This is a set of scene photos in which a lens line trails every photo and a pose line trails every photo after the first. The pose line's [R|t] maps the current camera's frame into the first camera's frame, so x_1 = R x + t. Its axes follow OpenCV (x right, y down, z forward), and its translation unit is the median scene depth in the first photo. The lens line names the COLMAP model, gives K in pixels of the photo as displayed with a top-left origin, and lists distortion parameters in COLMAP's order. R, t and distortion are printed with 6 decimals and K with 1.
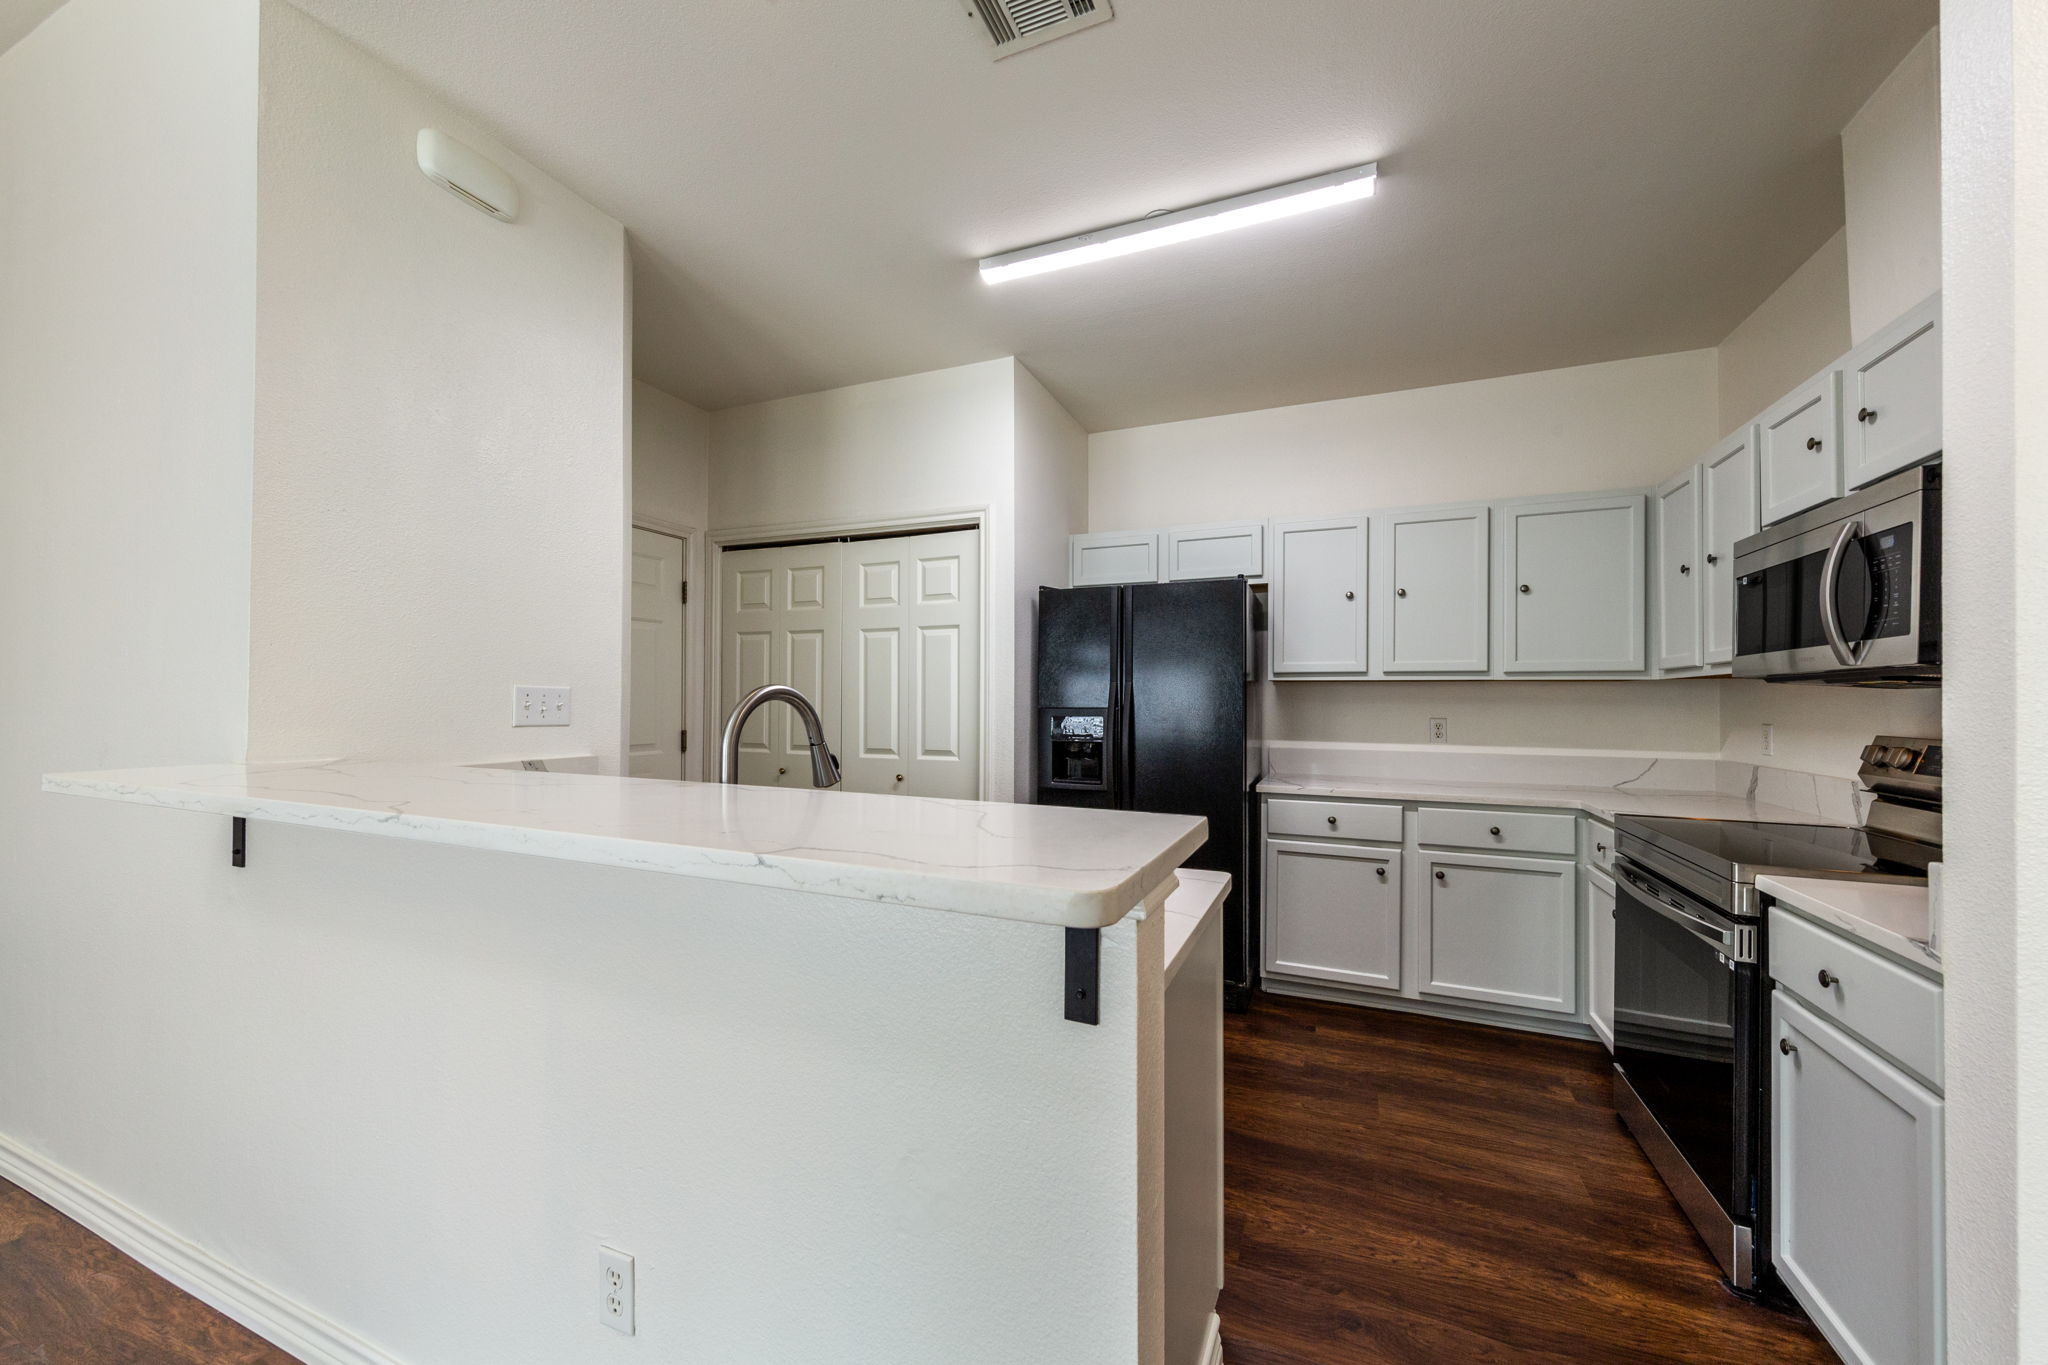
lens RADIAL K [[736.4, 0, 1037.4], [0, 736.4, 699.8], [0, 0, 1]] dist [0.006859, -0.000107]
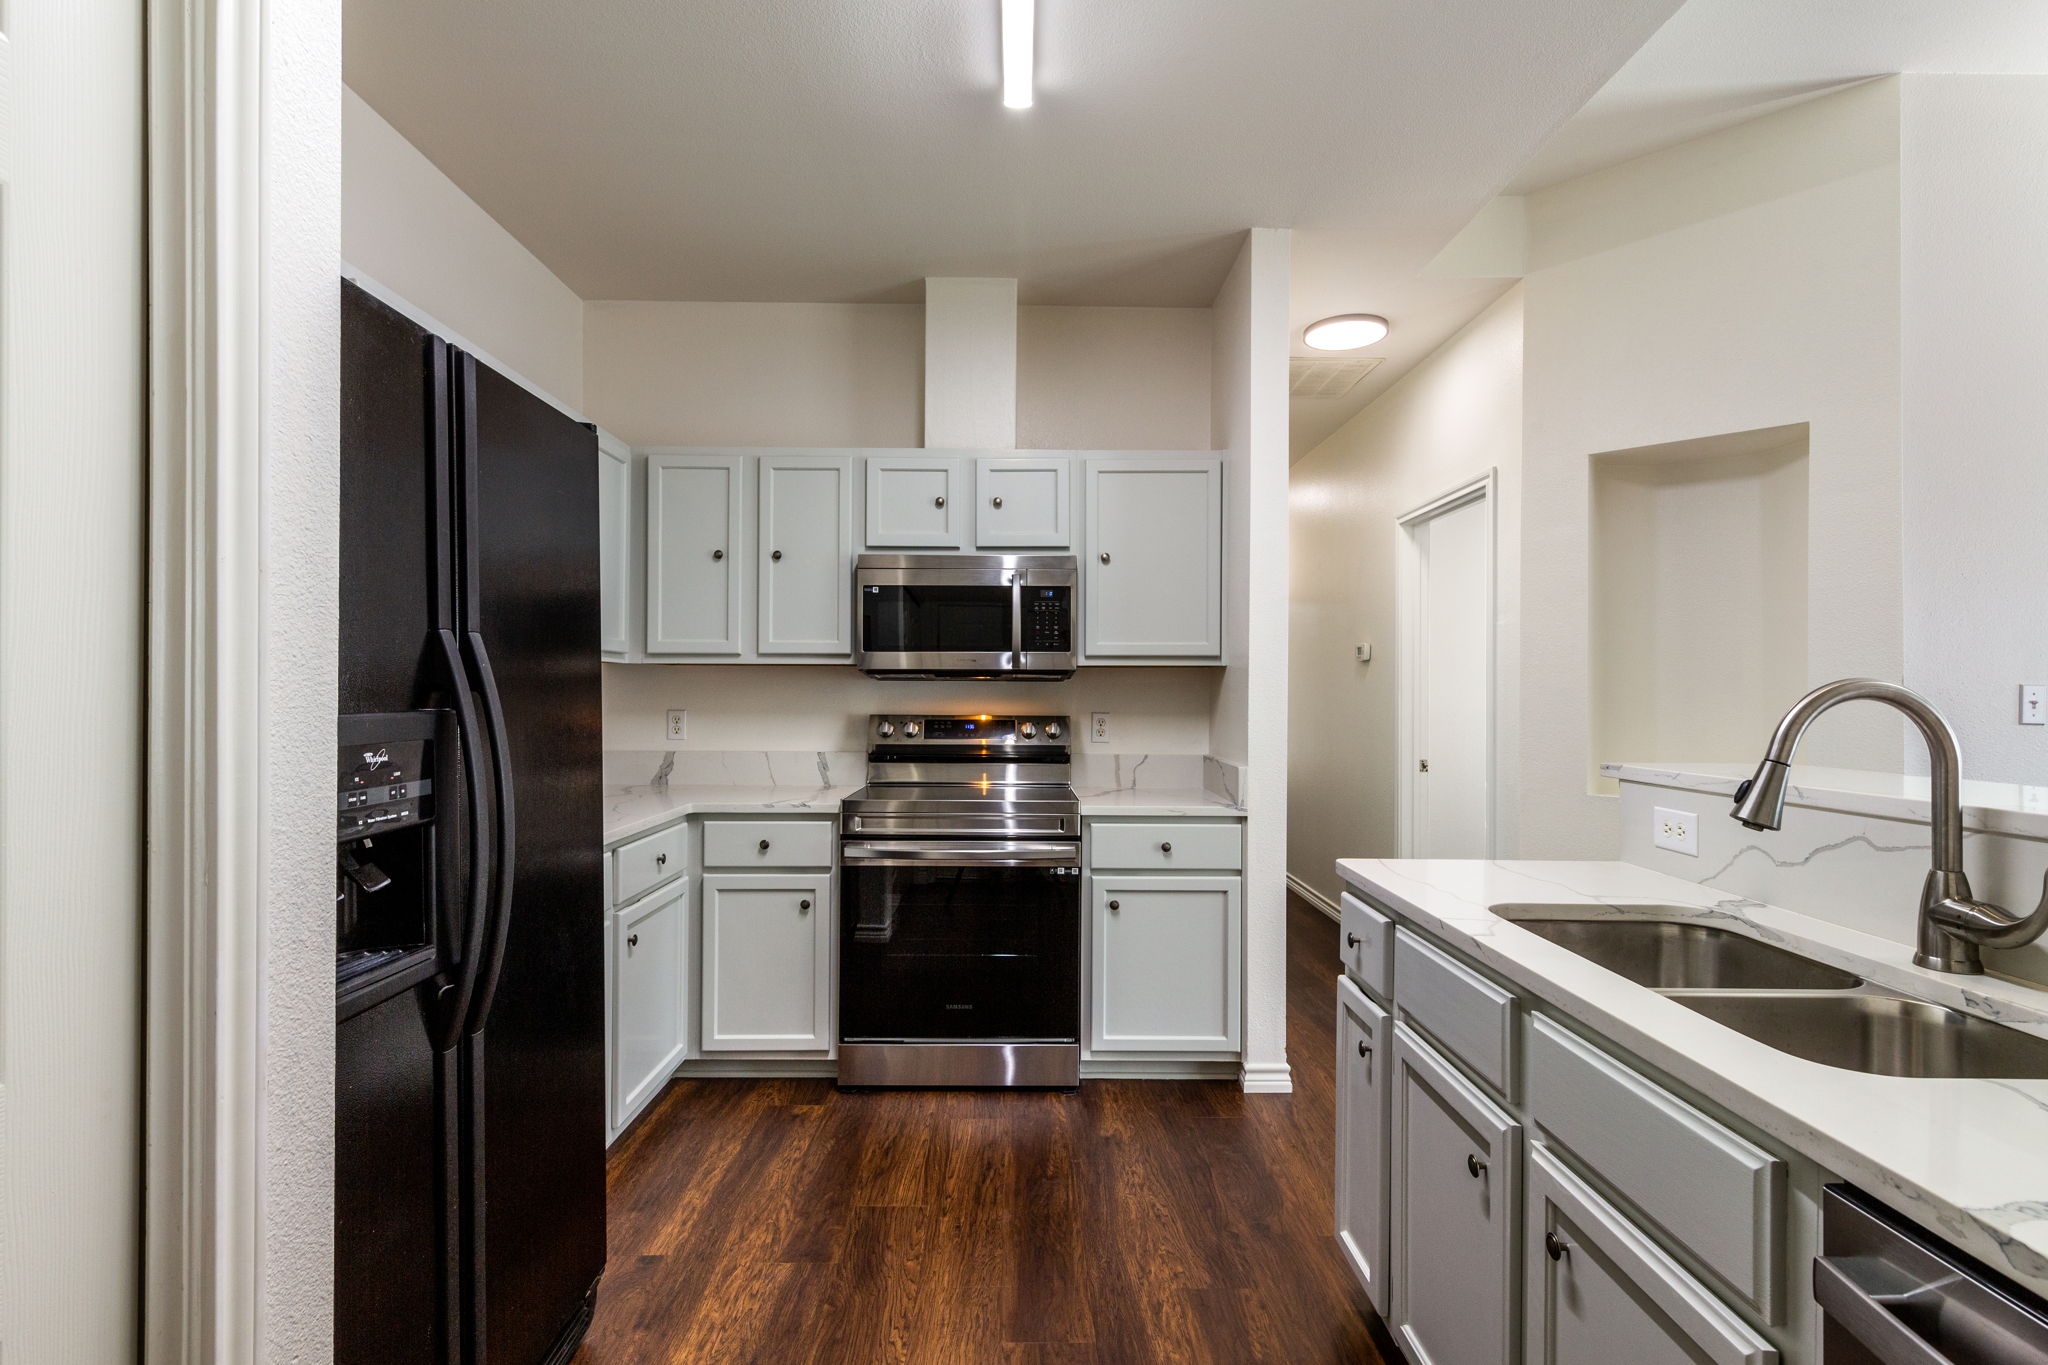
lens RADIAL K [[963.8, 0, 1033.6], [0, 963.8, 692.6], [0, 0, 1]] dist [0.007875, -0.001941]
pose [[-0.398937, -0.009049, 0.916934, -0.520691], [-0.011145, 0.999925, 0.005020, -0.004416], [-0.916911, -0.008216, -0.399008, 1.228815]]
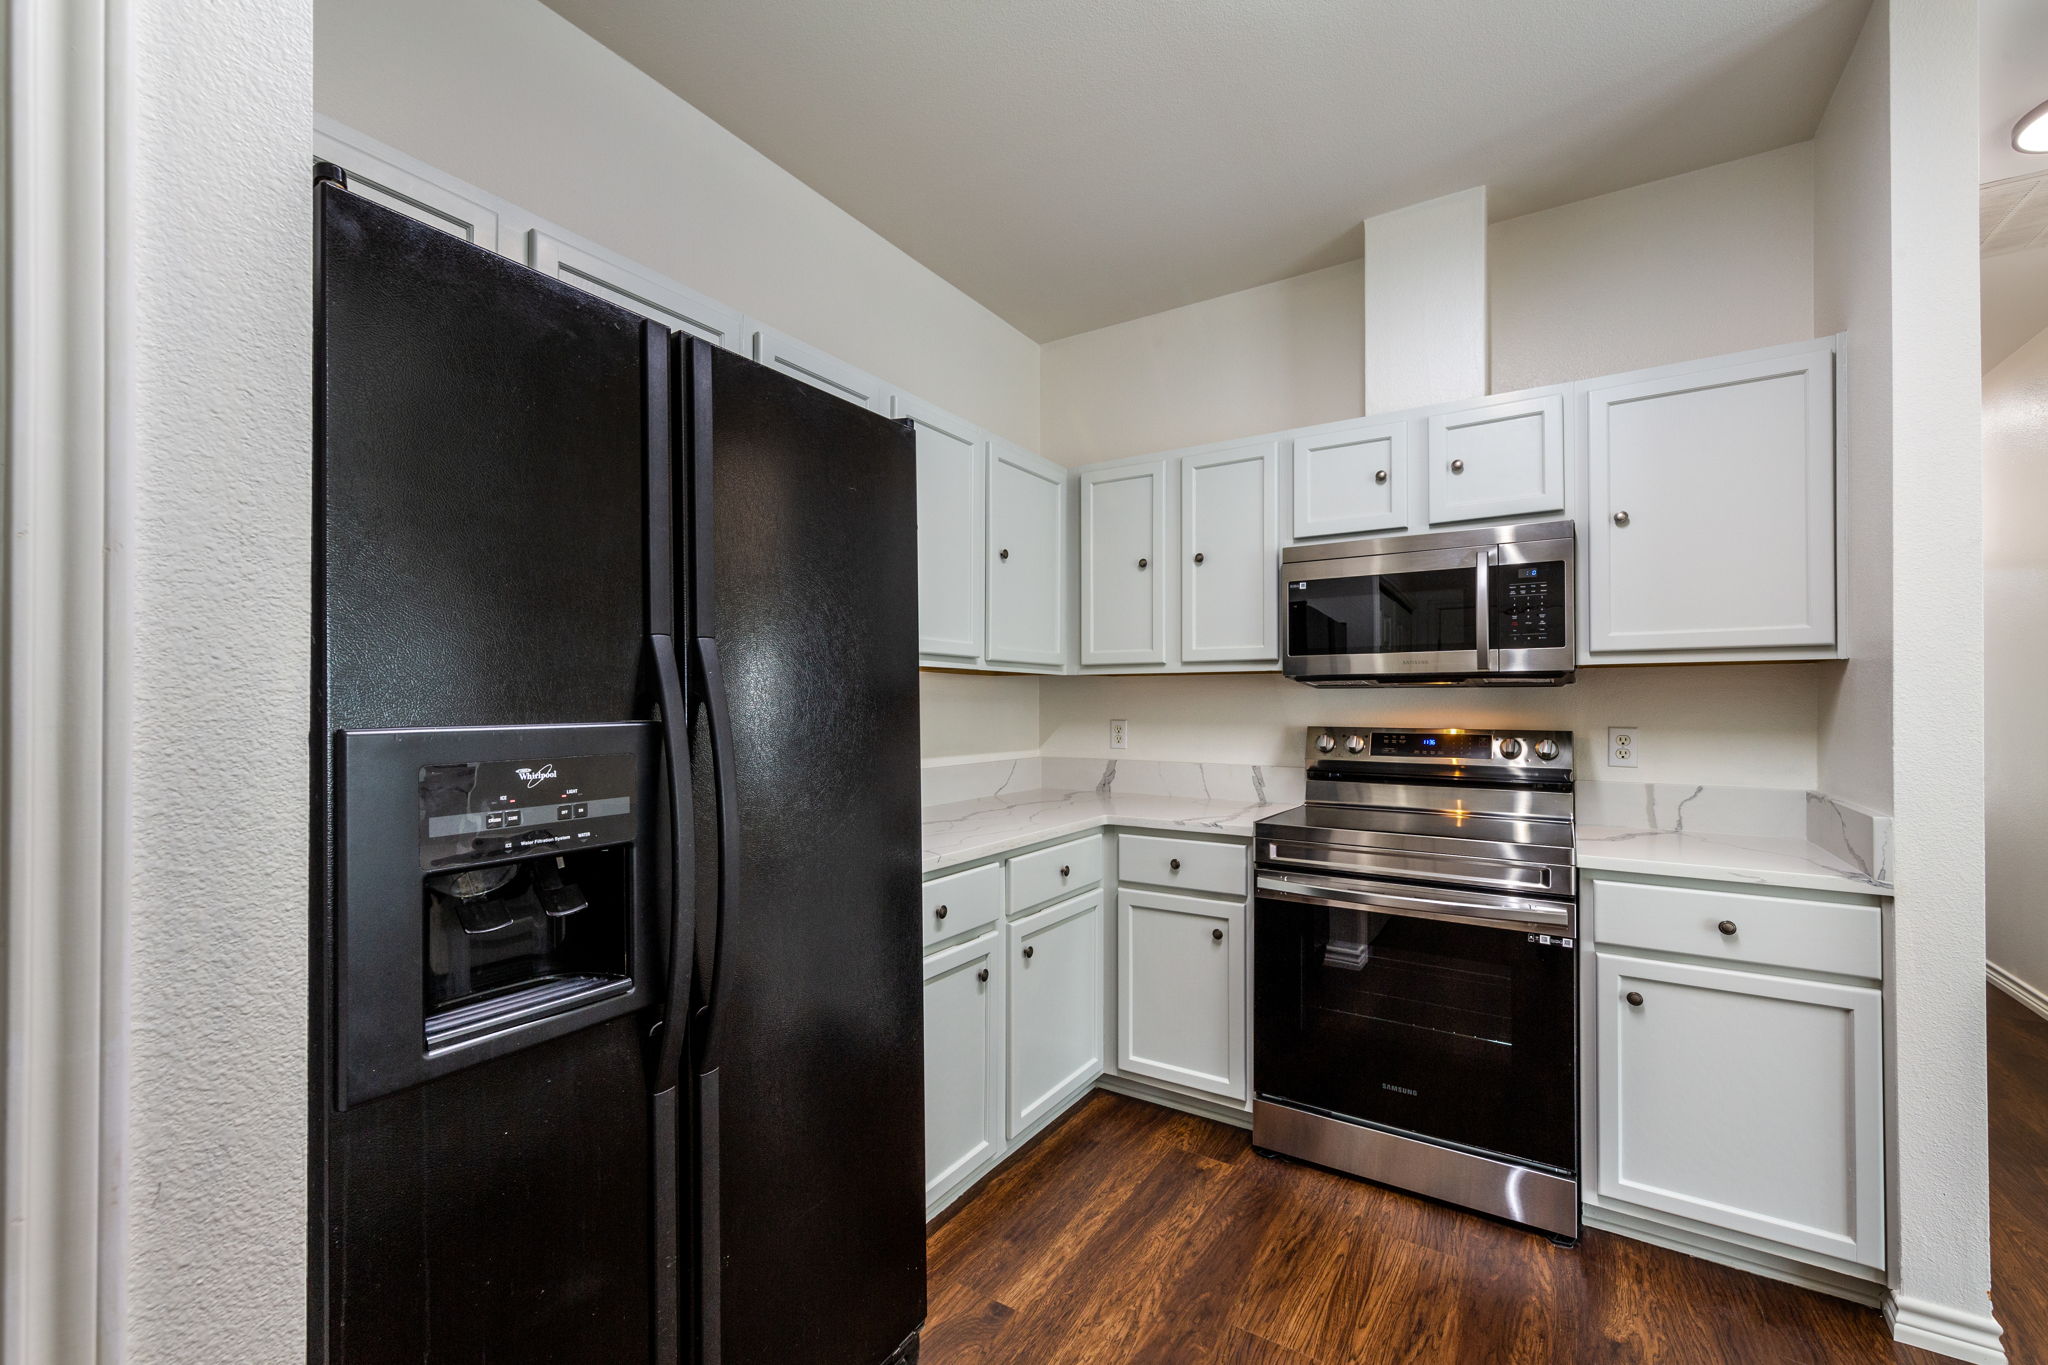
lens RADIAL K [[852.1, 0, 1026.1], [0, 852.1, 693.2], [0, 0, 1]] dist [0.002562, 0.000079]
pose [[0.173110, 0.002926, 0.984898, -0.285720], [-0.002907, 0.999993, -0.002460, -0.002346], [-0.984898, -0.002438, 0.173117, 1.043759]]
